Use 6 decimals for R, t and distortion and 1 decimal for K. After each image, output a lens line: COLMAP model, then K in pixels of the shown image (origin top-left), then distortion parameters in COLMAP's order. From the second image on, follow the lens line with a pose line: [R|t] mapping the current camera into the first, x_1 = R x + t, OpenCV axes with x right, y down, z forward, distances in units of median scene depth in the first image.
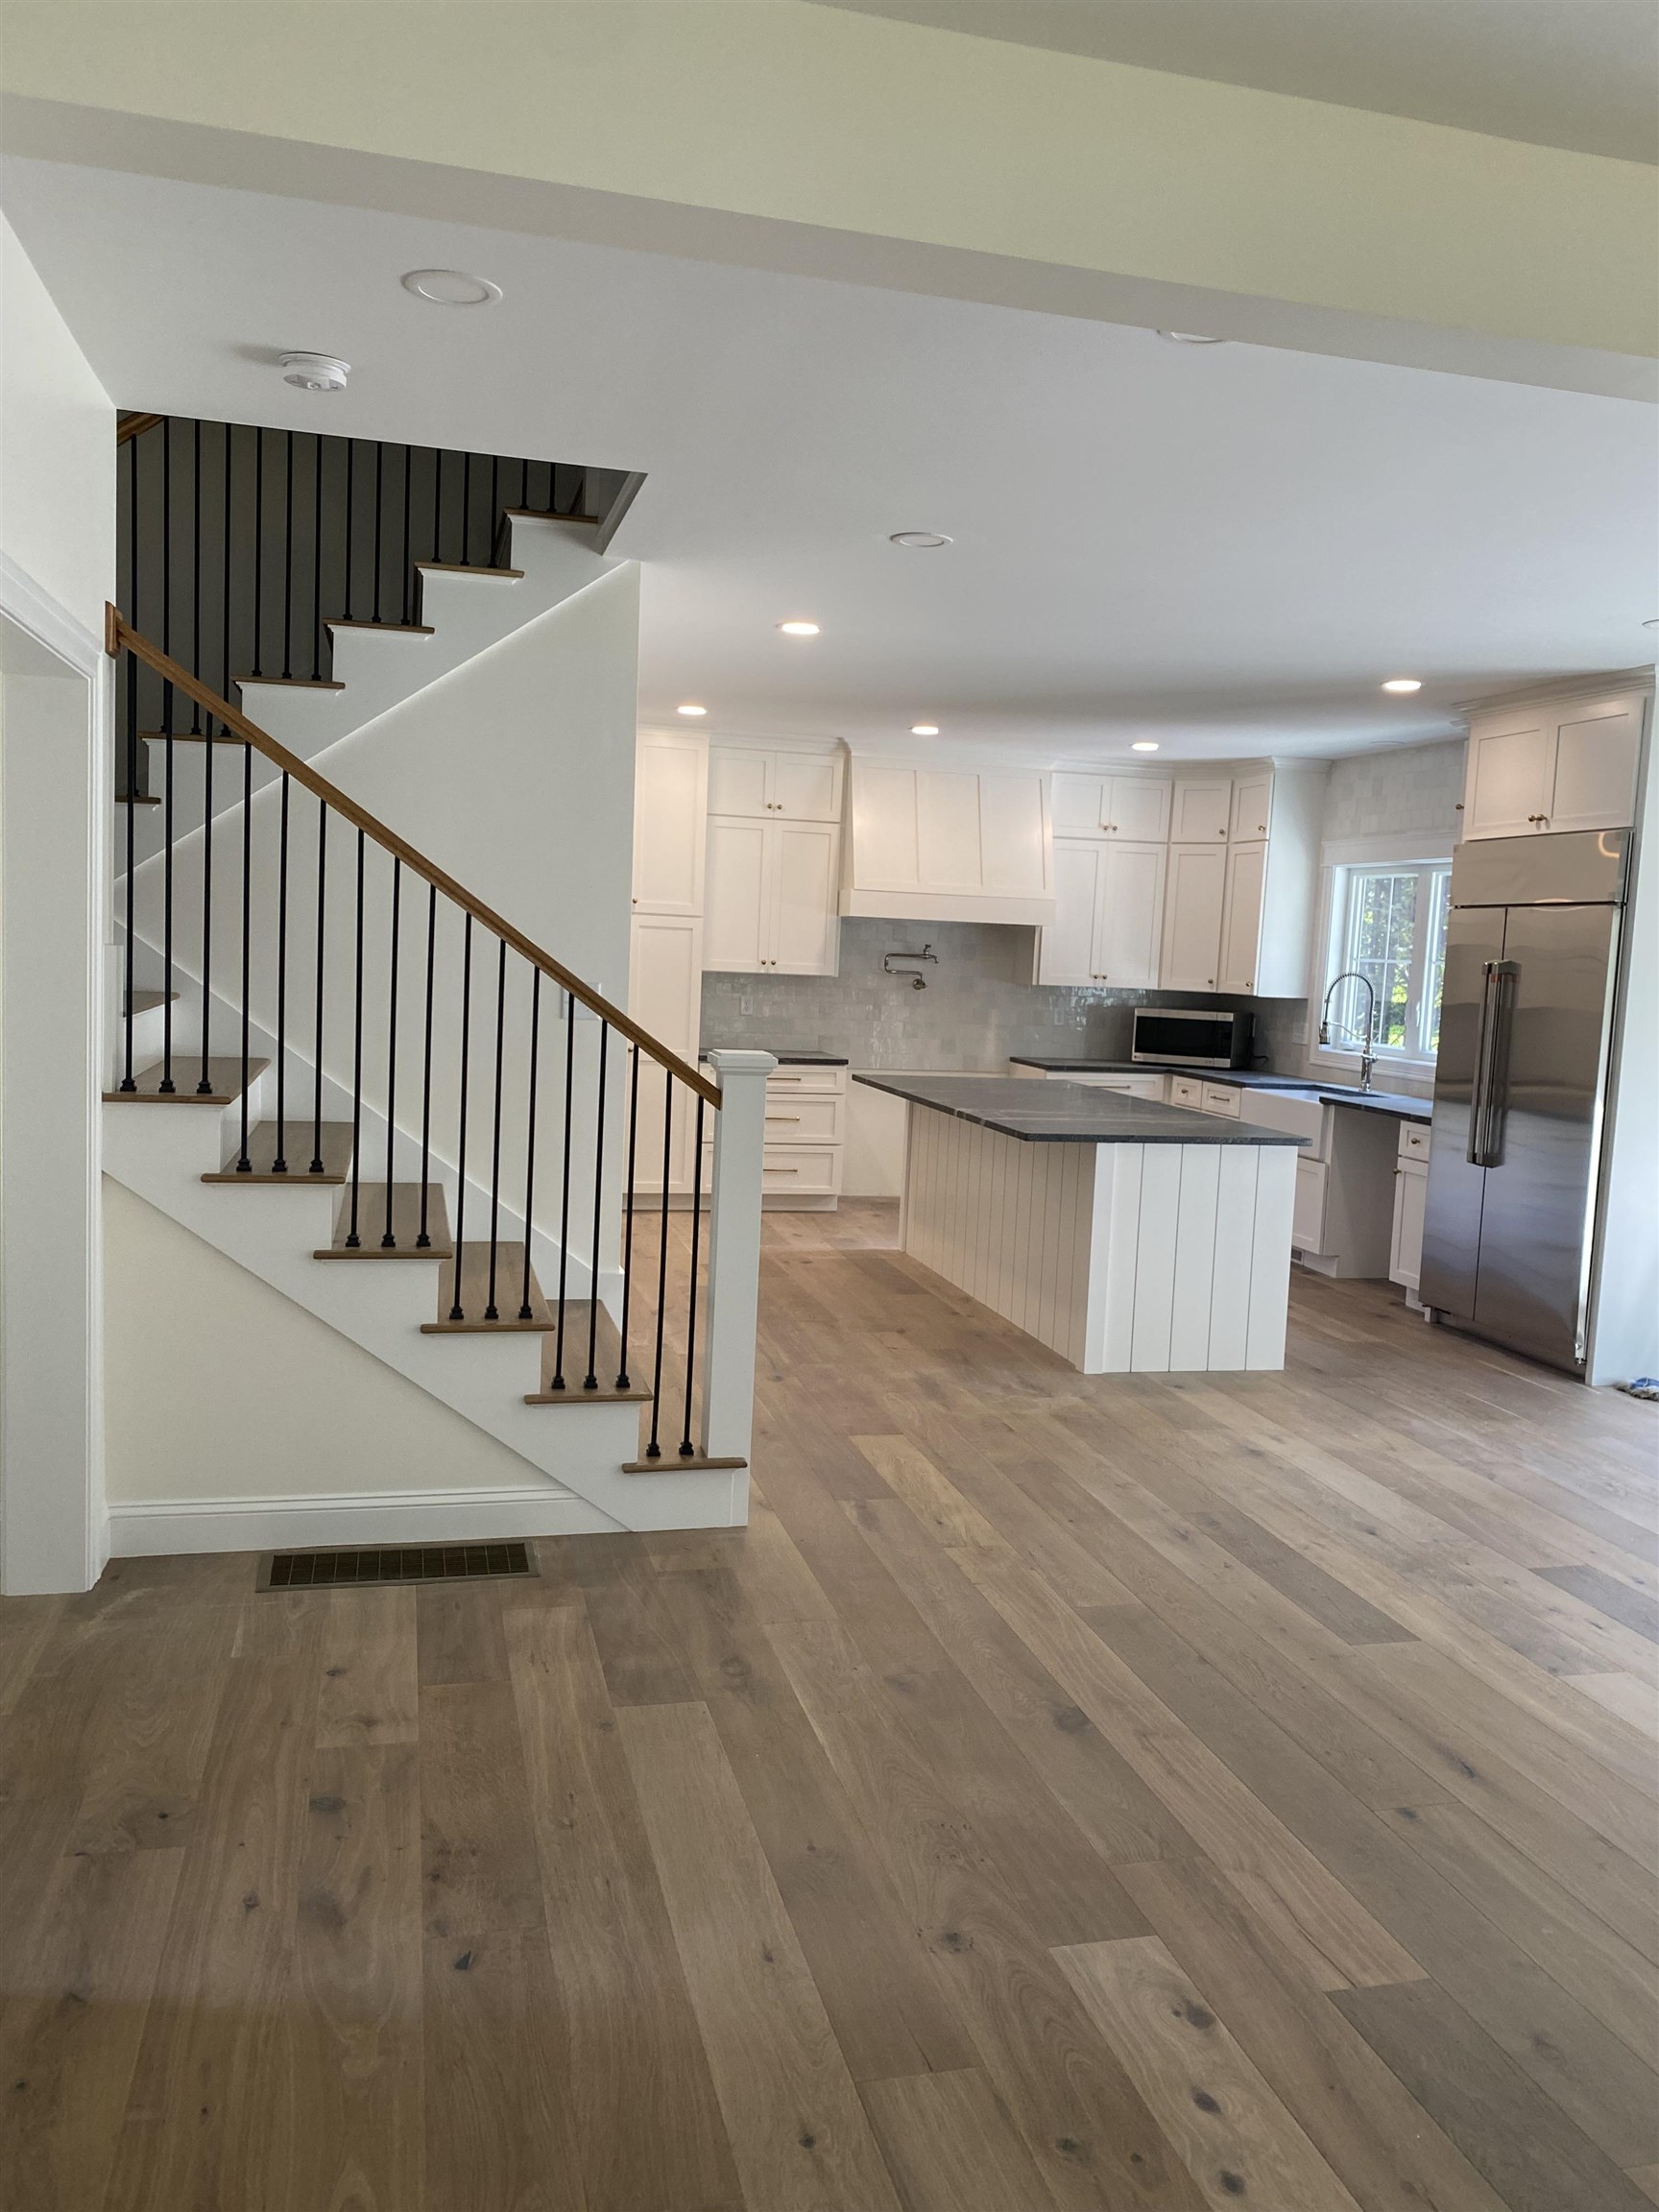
lens RADIAL K [[1703.1, 0, 828.9], [0, 1703.1, 1102.0], [0, 0, 1]] dist [0.044918, -0.032822]
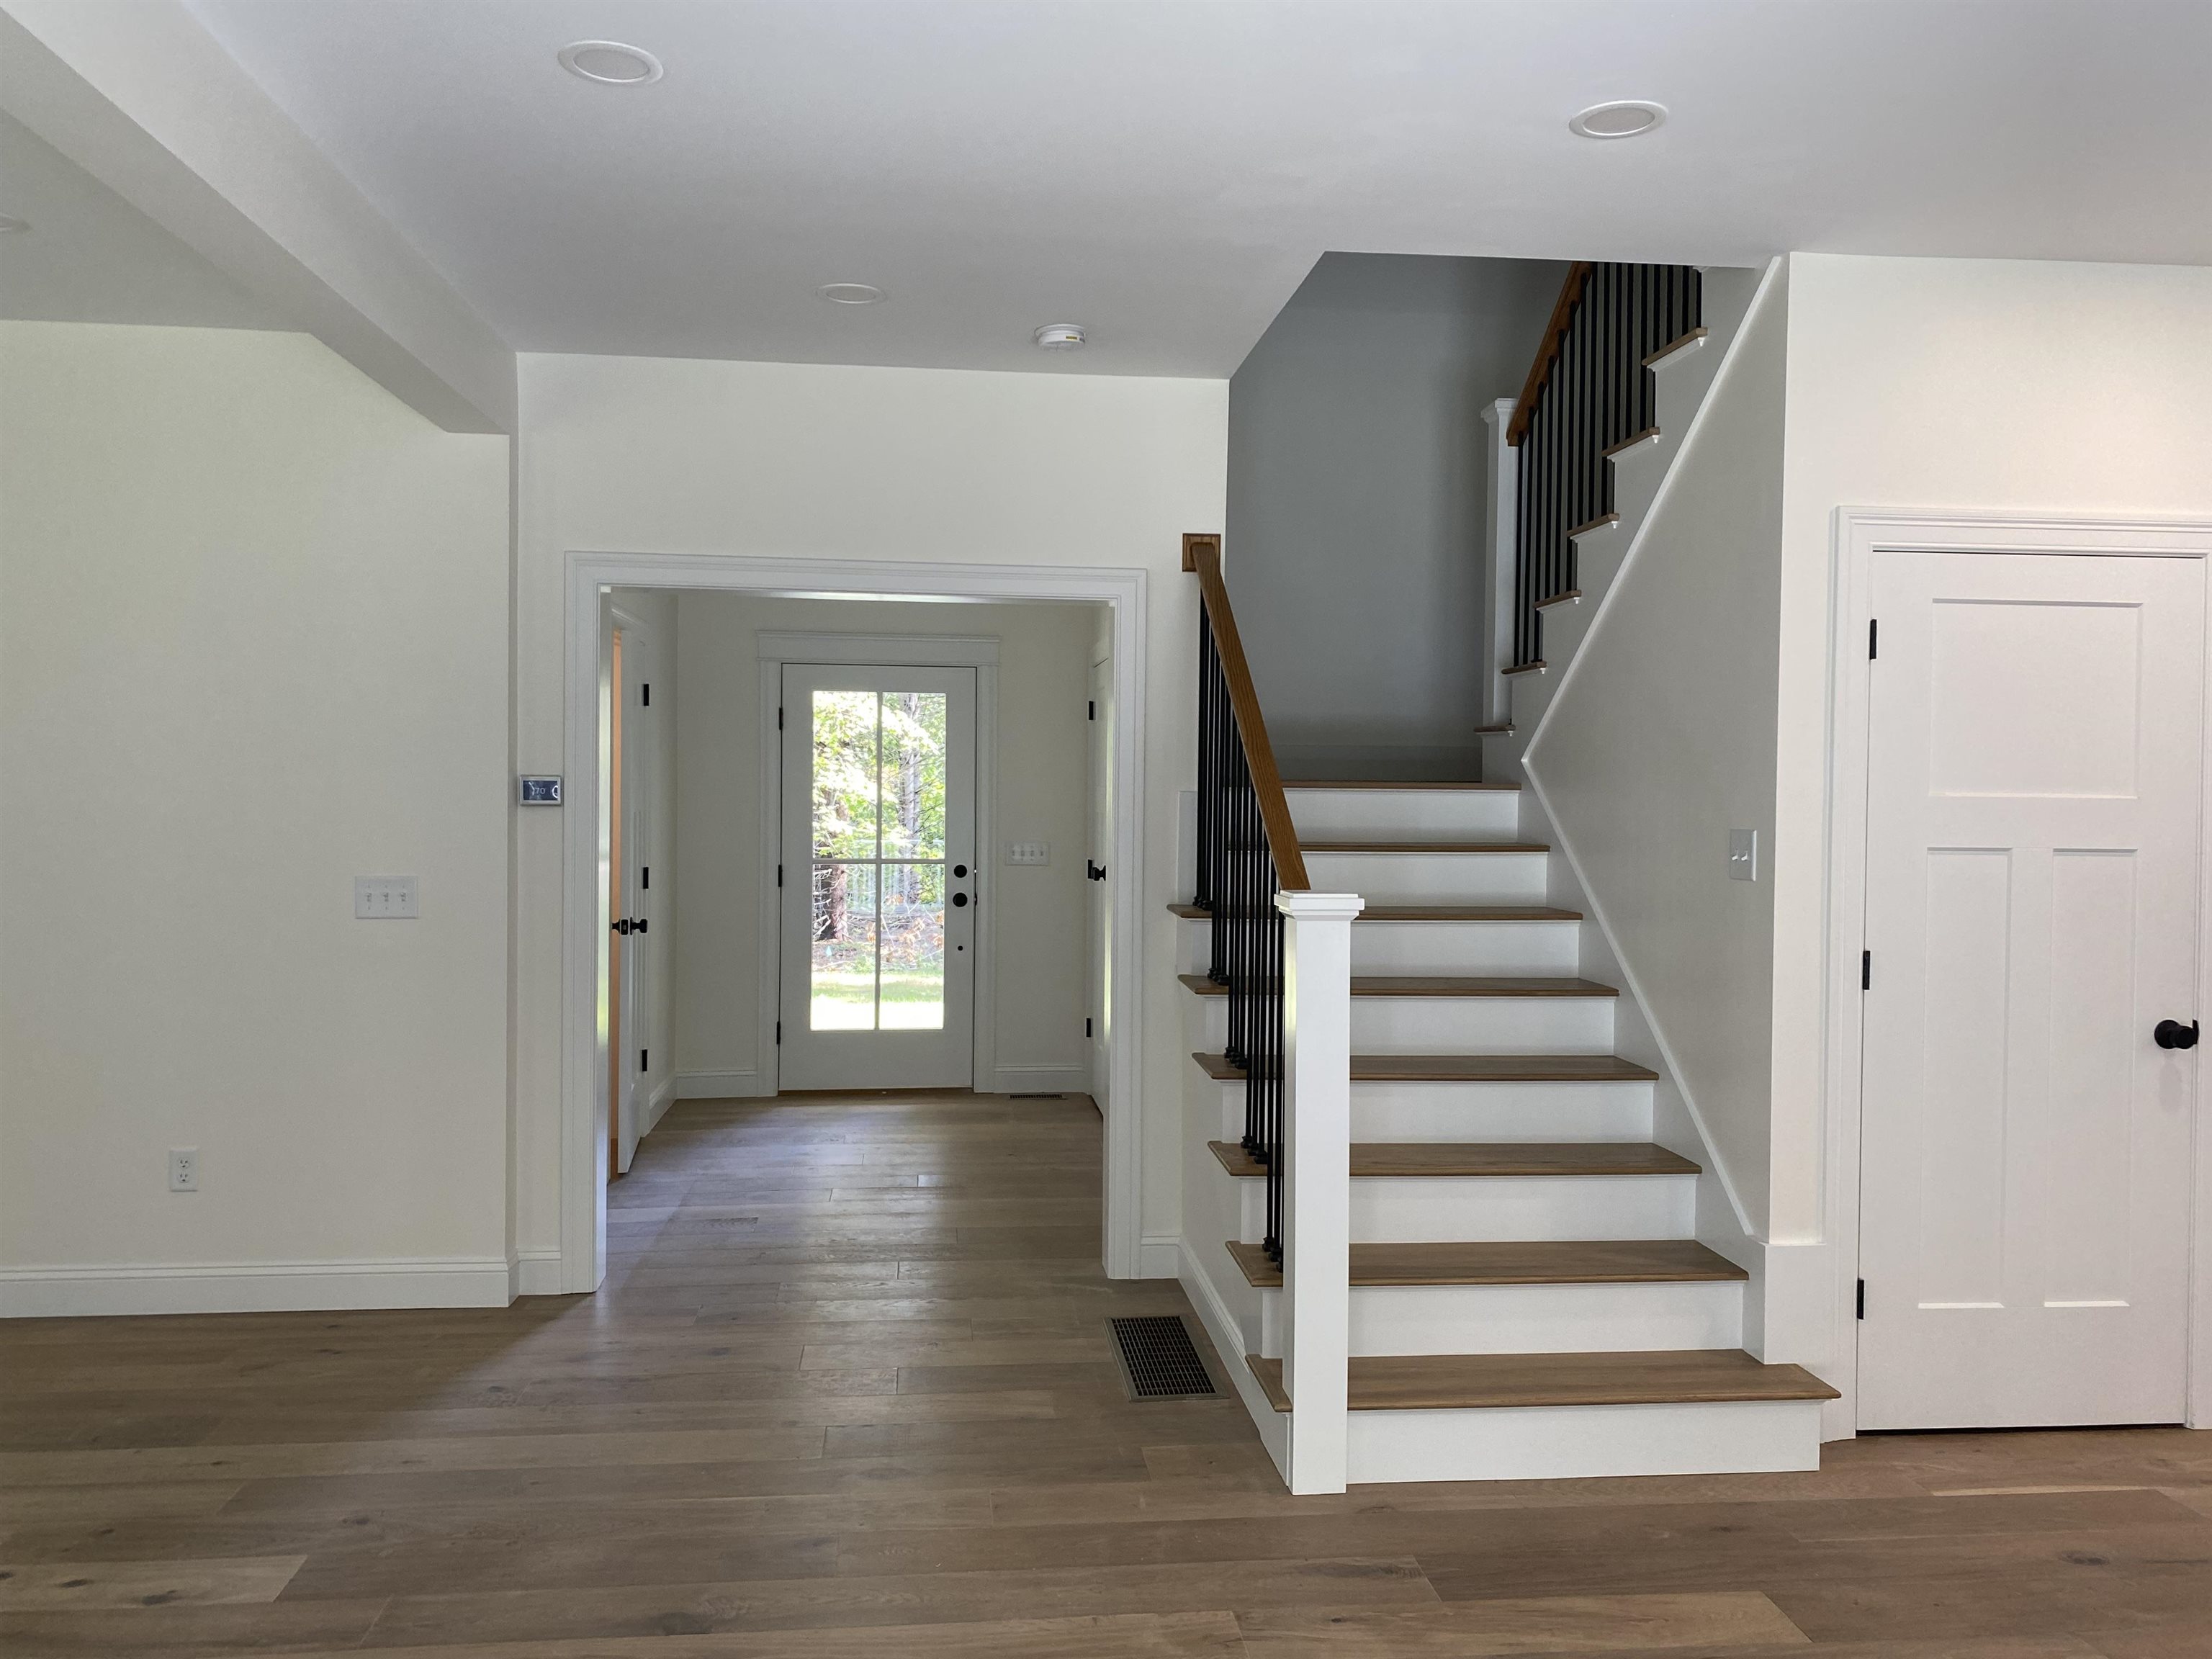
lens RADIAL K [[1703.1, 0, 1099.0], [0, 1703.1, 816.8], [0, 0, 1]] dist [0.044918, -0.032822]
pose [[-0.138489, -0.027441, -0.989984, 0.866925], [-0.113470, 0.993473, -0.011665, -0.048397], [0.983842, 0.110718, -0.140699, 1.138522]]
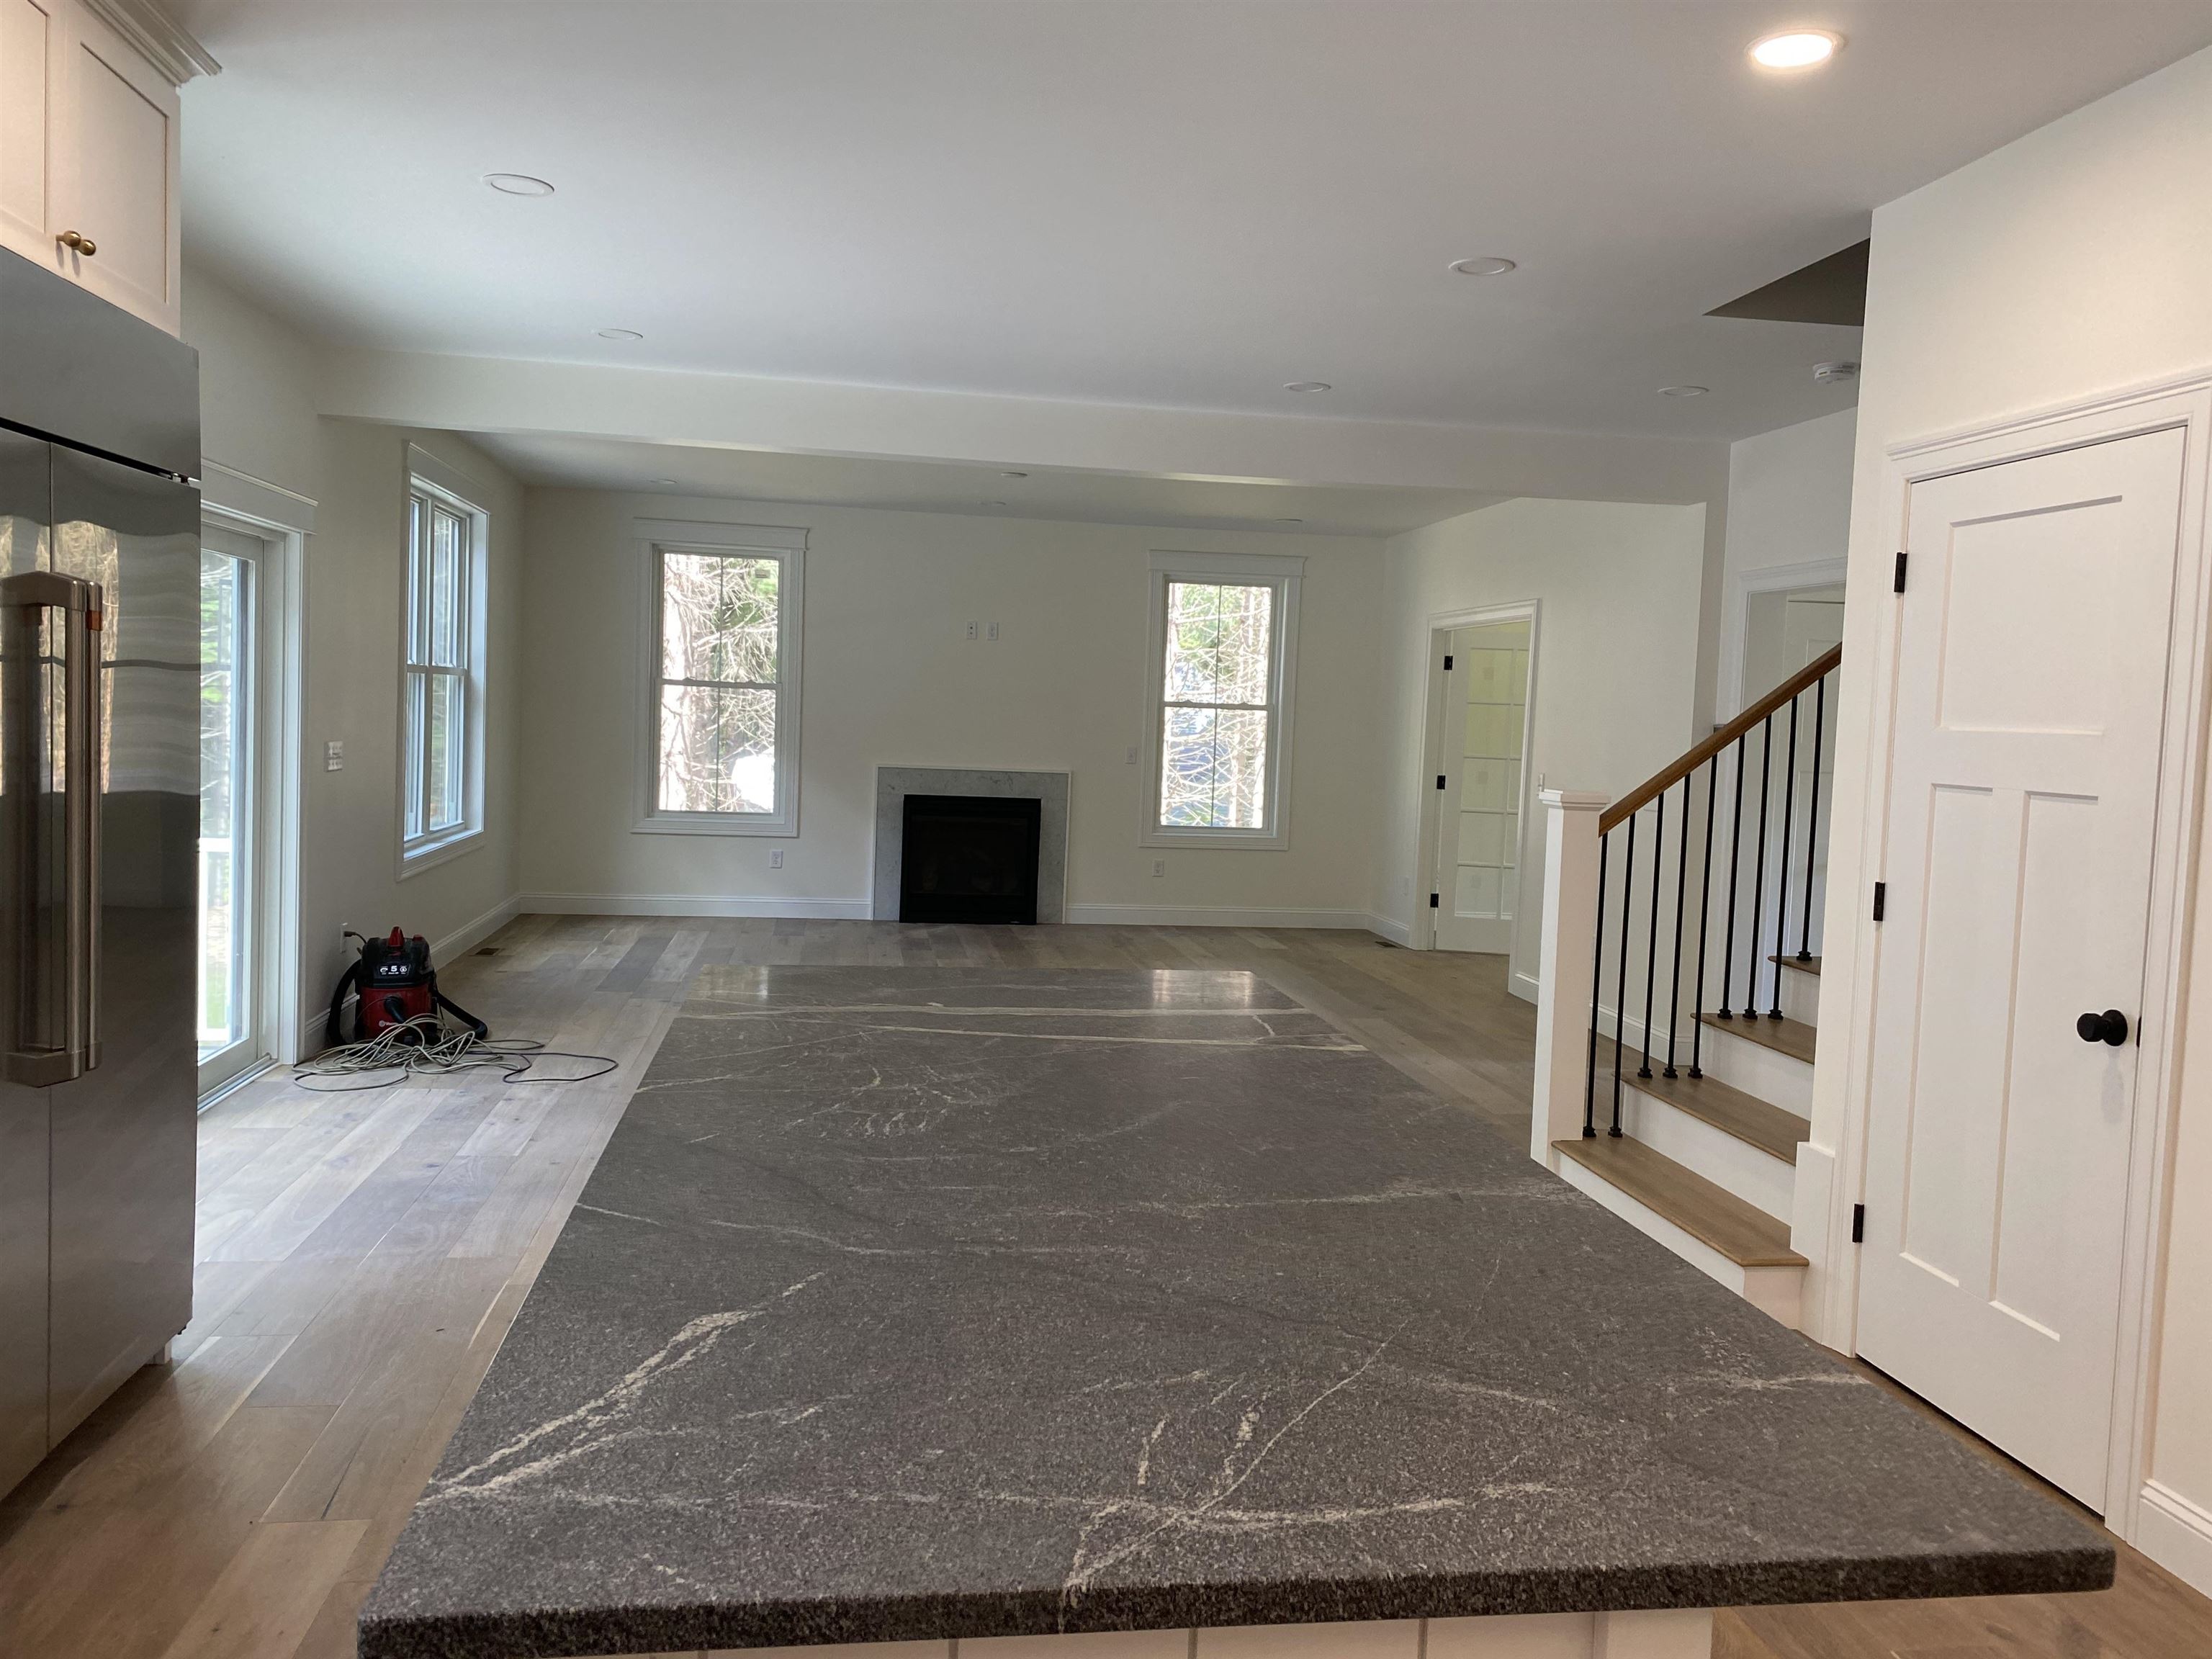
lens RADIAL K [[1703.1, 0, 1110.6], [0, 1703.1, 829.4], [0, 0, 1]] dist [0.044918, -0.032822]
pose [[-0.992538, -0.091131, 0.081011, 0.184430], [-0.076535, 0.982827, 0.167910, -0.197547], [-0.094922, 0.160457, -0.982468, 2.486283]]
